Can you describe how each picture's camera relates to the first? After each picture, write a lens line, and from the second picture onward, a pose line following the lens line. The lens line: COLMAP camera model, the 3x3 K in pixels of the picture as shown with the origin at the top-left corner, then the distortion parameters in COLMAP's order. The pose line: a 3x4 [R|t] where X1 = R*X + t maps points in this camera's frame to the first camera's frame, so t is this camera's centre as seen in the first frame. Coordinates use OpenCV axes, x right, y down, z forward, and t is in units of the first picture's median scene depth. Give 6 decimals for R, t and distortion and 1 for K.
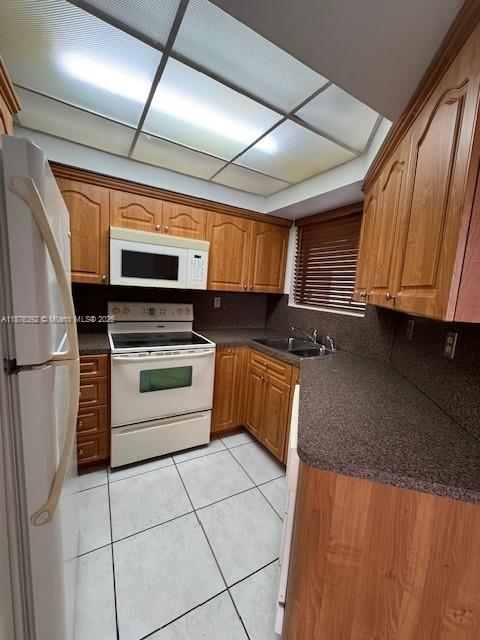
lens RADIAL K [[254.5, 0, 240.0], [0, 254.5, 320.0], [0, 0, 1]] dist [-0.000696, 0.000205]
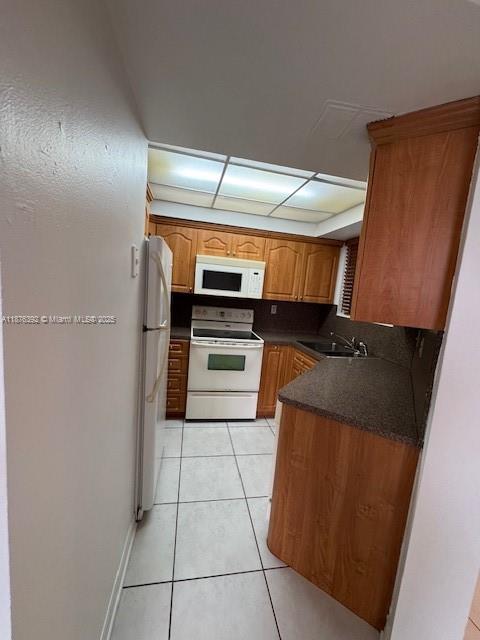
lens RADIAL K [[254.5, 0, 240.0], [0, 254.5, 320.0], [0, 0, 1]] dist [-0.000696, 0.000205]
pose [[0.947018, 0.054737, -0.316483, 0.187867], [-0.066188, 0.997480, -0.025539, 0.029020], [0.314288, 0.045133, 0.948254, -0.266050]]
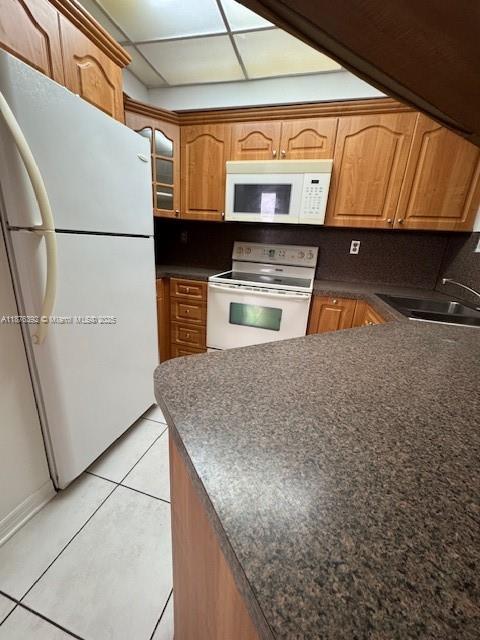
lens RADIAL K [[254.5, 0, 240.0], [0, 254.5, 320.0], [0, 0, 1]] dist [-0.000696, 0.000205]
pose [[0.697263, 0.185312, -0.692447, 0.322680], [-0.111404, 0.982283, 0.150699, 0.094109], [0.708105, -0.027936, 0.705554, 0.244617]]
